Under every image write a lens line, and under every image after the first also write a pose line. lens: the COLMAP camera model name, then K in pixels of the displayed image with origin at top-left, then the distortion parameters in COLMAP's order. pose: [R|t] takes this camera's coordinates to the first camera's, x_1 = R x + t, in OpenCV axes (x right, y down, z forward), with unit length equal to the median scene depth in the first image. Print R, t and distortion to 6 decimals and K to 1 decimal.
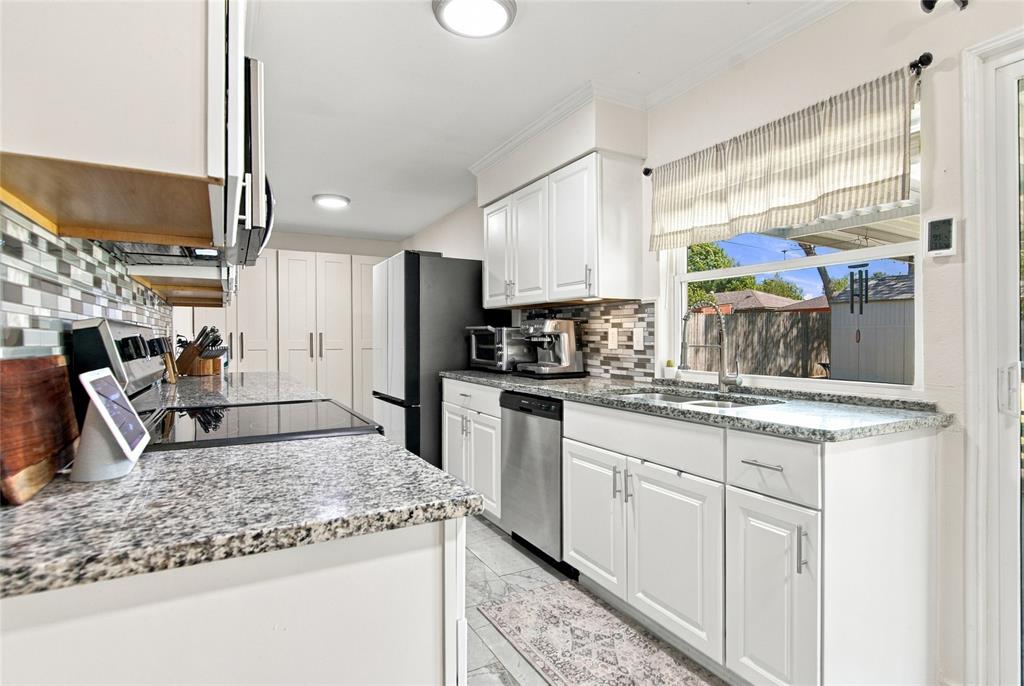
lens RADIAL K [[530.5, 0, 512.9], [0, 530.5, 336.5], [0, 0, 1]] dist [-0.001573, -0.000136]
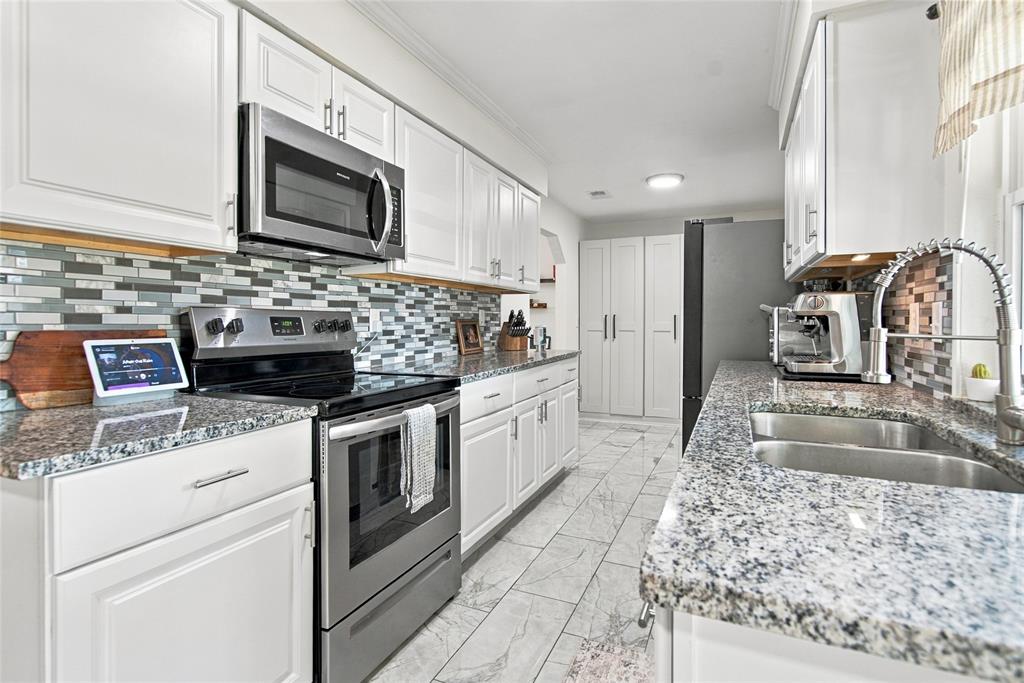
lens RADIAL K [[506.1, 0, 513.1], [0, 506.1, 325.0], [0, 0, 1]] dist [-0.002106, -0.001466]
pose [[0.605731, 0.009158, -0.795617, 0.361691], [0.001027, 0.999924, 0.012292, 0.000664], [0.795669, -0.008263, 0.605676, 0.311839]]
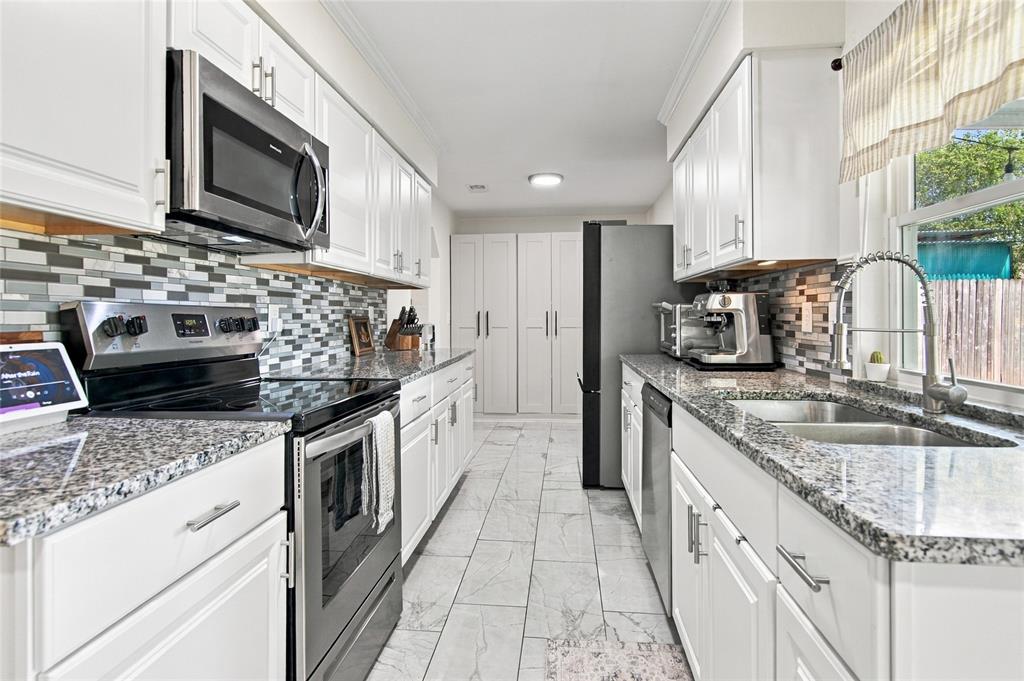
lens RADIAL K [[530.2, 0, 513.2], [0, 530.2, 317.0], [0, 0, 1]] dist [-0.002041, -0.000292]
pose [[0.827209, -0.000001, -0.561894, 0.258862], [0.002272, 0.999992, 0.003343, -0.000241], [0.561889, -0.004042, 0.827203, 0.206538]]
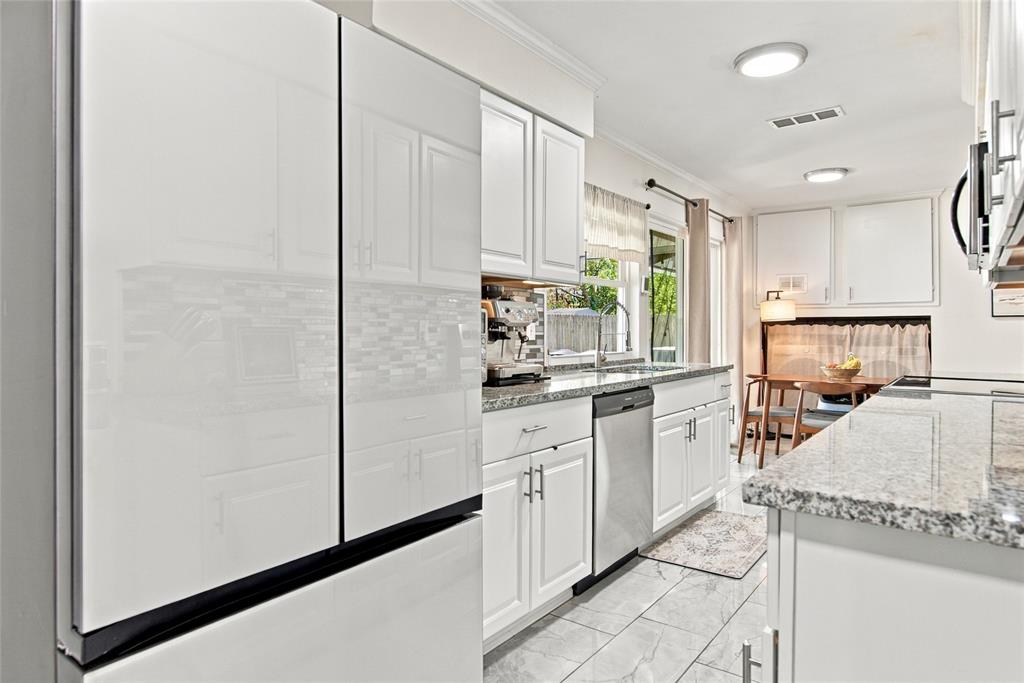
lens RADIAL K [[606.9, 0, 509.4], [0, 606.9, 330.6], [0, 0, 1]] dist [-0.019731, -0.000427]
pose [[-0.409246, 0.000020, 0.912424, -0.714662], [-0.004312, 0.999989, -0.001956, 0.009716], [-0.912414, -0.004735, -0.409242, 1.393833]]
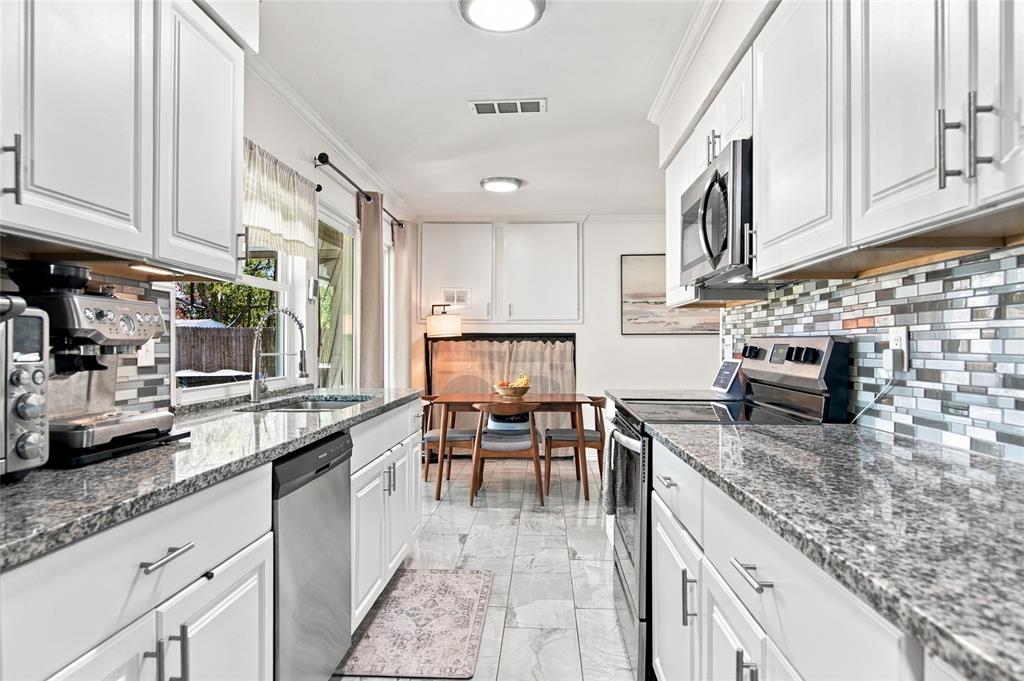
lens RADIAL K [[604.5, 0, 509.6], [0, 604.5, 348.1], [0, 0, 1]] dist [-0.008576, 0.000762]
pose [[-0.849309, -0.003218, 0.527887, -0.435120], [-0.003076, 0.999995, 0.001148, 0.002954], [-0.527887, -0.000649, -0.849314, 1.269140]]
